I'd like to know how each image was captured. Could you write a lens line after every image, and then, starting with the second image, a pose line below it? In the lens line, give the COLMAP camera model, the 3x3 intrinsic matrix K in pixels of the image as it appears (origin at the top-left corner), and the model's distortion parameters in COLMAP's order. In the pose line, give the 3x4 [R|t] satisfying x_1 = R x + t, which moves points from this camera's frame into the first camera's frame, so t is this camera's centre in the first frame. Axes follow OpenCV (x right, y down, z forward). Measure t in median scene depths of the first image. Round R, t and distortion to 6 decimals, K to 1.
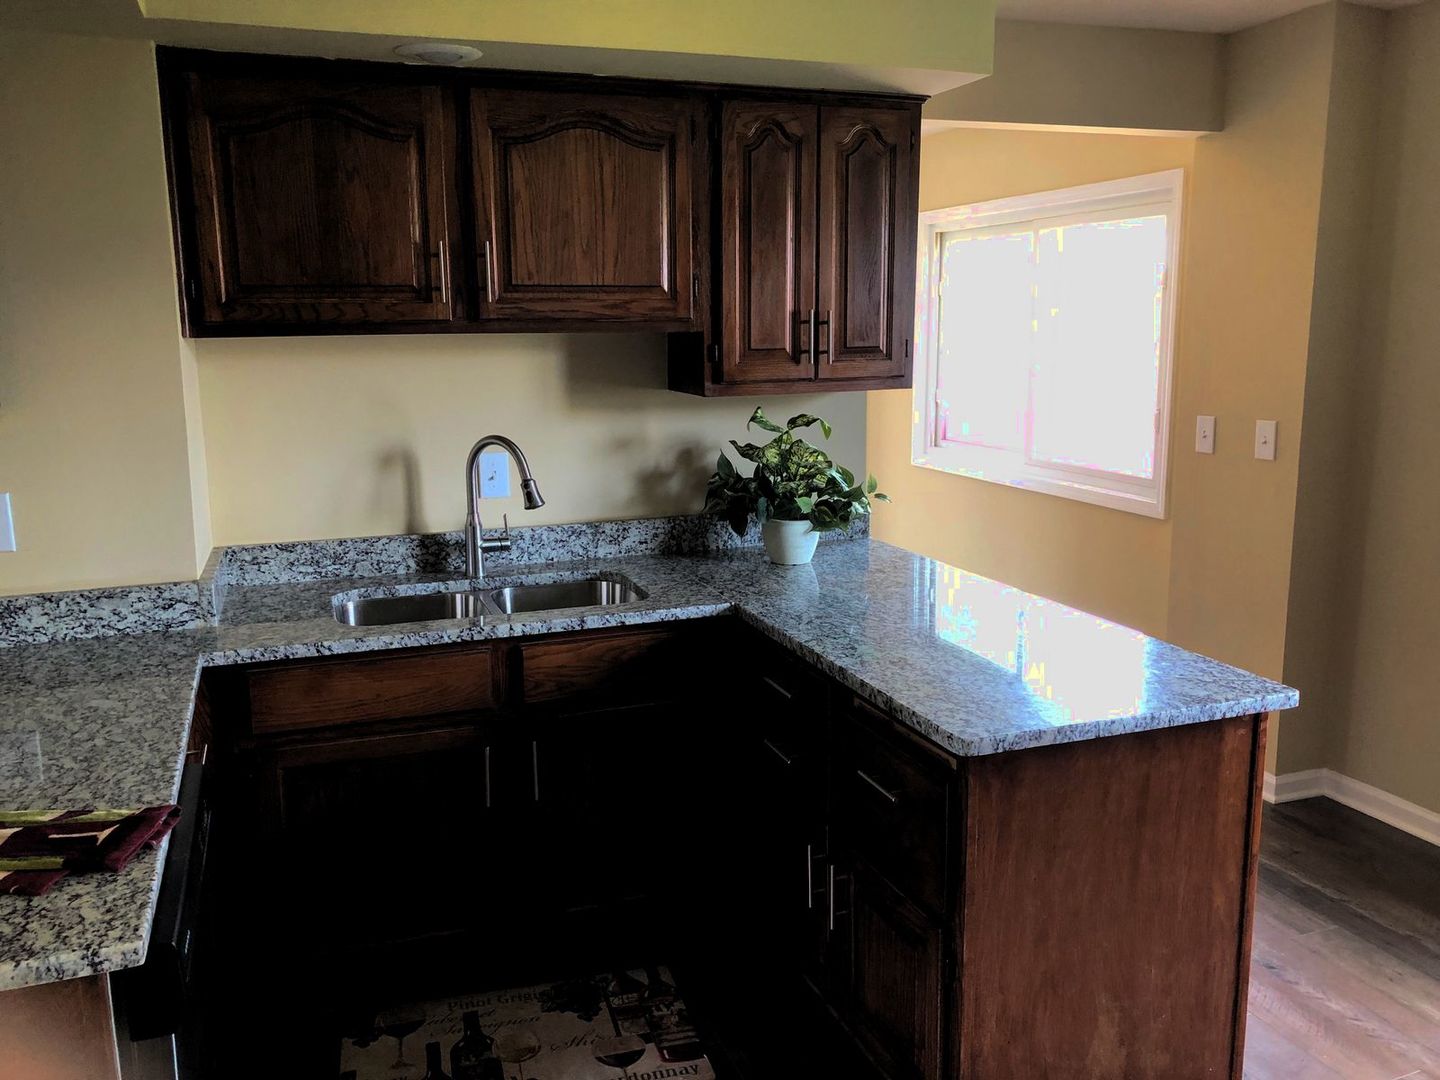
lens RADIAL K [[1207.3, 0, 720.0], [0, 1207.3, 540.0], [0, 0, 1]] dist [0.069500, -0.085252]
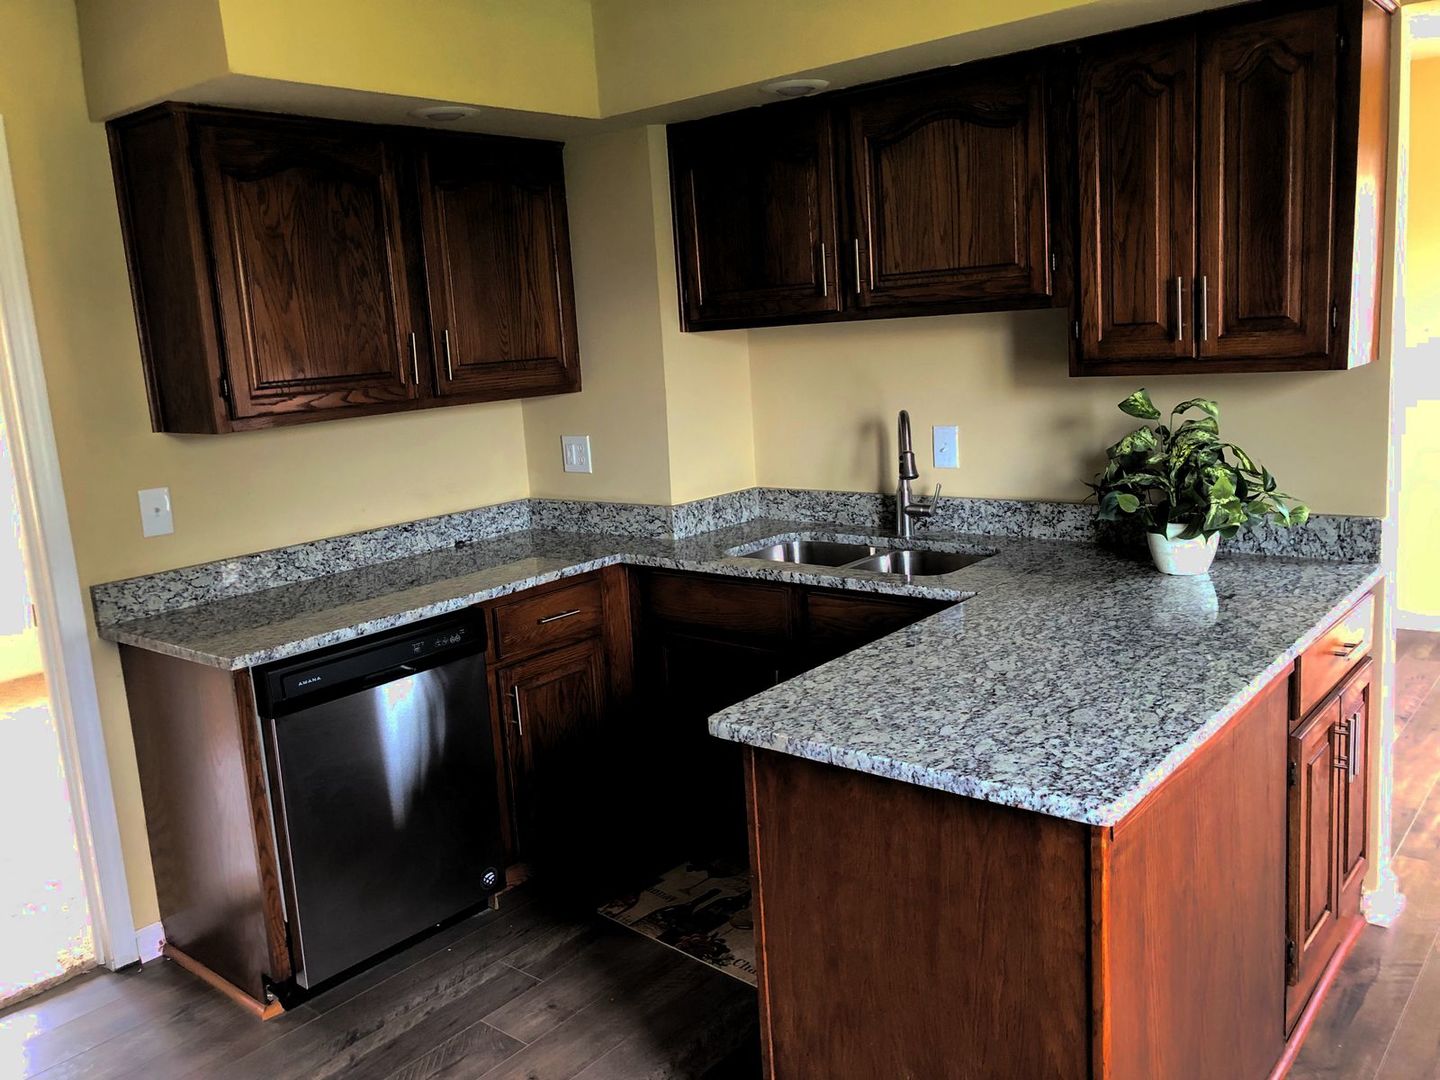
lens RADIAL K [[1197.9, 0, 675.3], [0, 1197.9, 523.1], [0, 0, 1]] dist [0.078198, -0.076661]
pose [[0.481997, 0.123134, -0.867478, 0.749331], [-0.100296, 0.991321, 0.084985, -0.062933], [0.870414, 0.046042, 0.490163, 0.319583]]
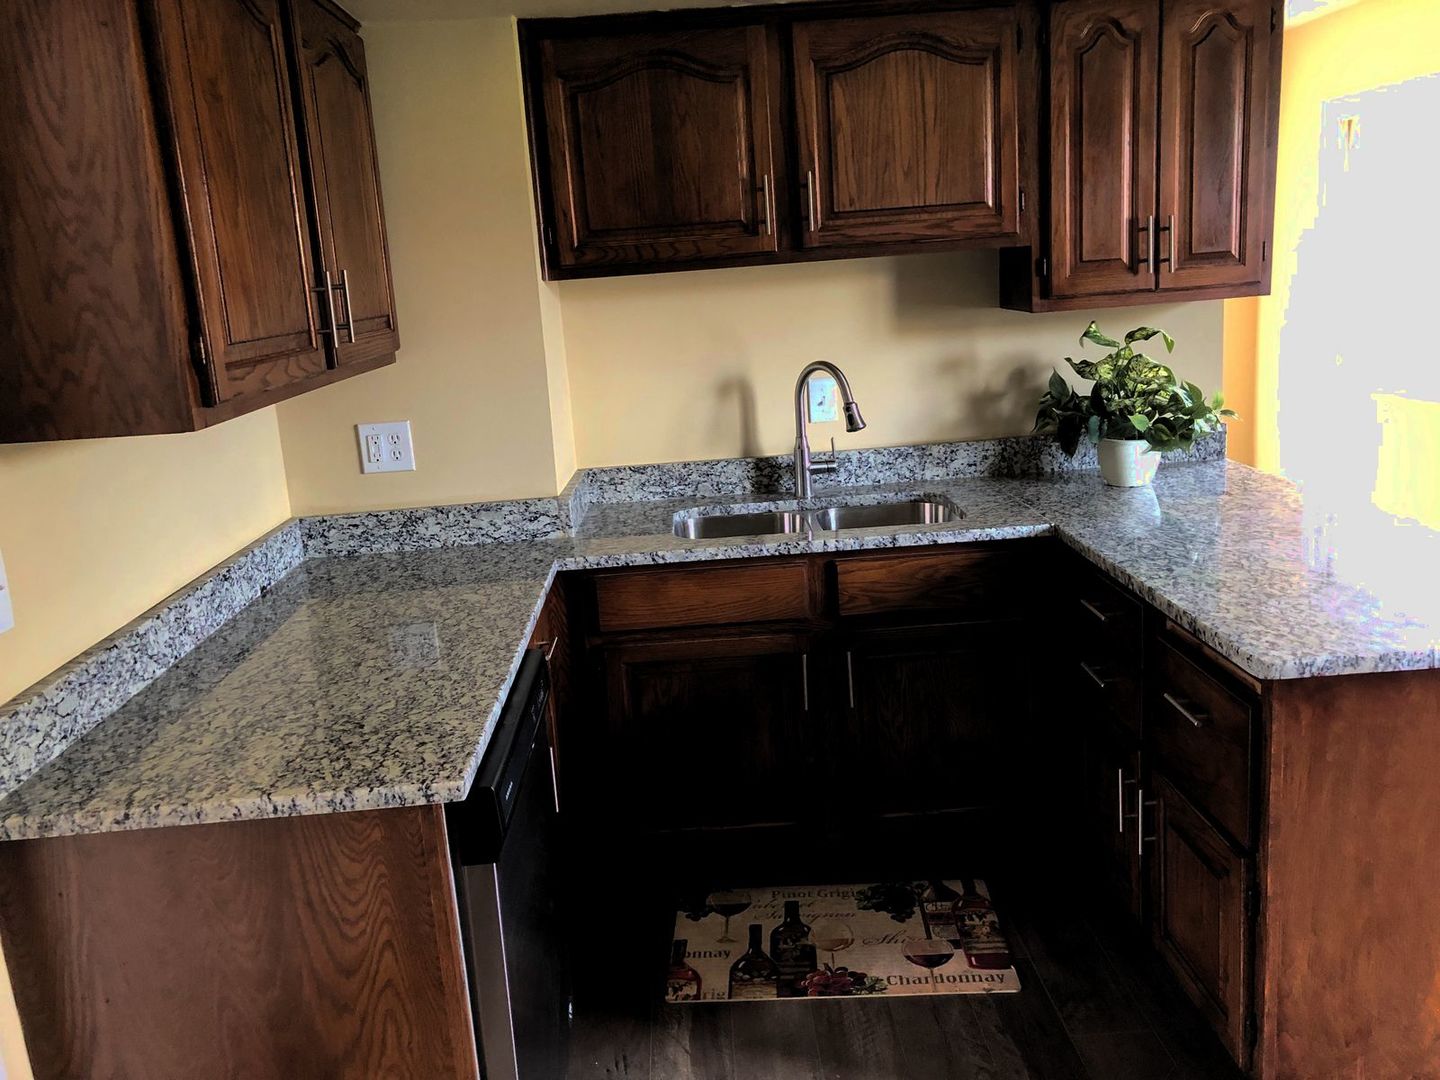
lens RADIAL K [[1213.8, 0, 719.7], [0, 1213.8, 522.4], [0, 0, 1]] dist [0.075998, -0.089049]
pose [[0.949444, 0.011653, -0.313719, 0.067655], [0.000539, 0.999249, 0.038747, 0.013177], [0.313935, -0.036957, 0.948725, -0.024750]]
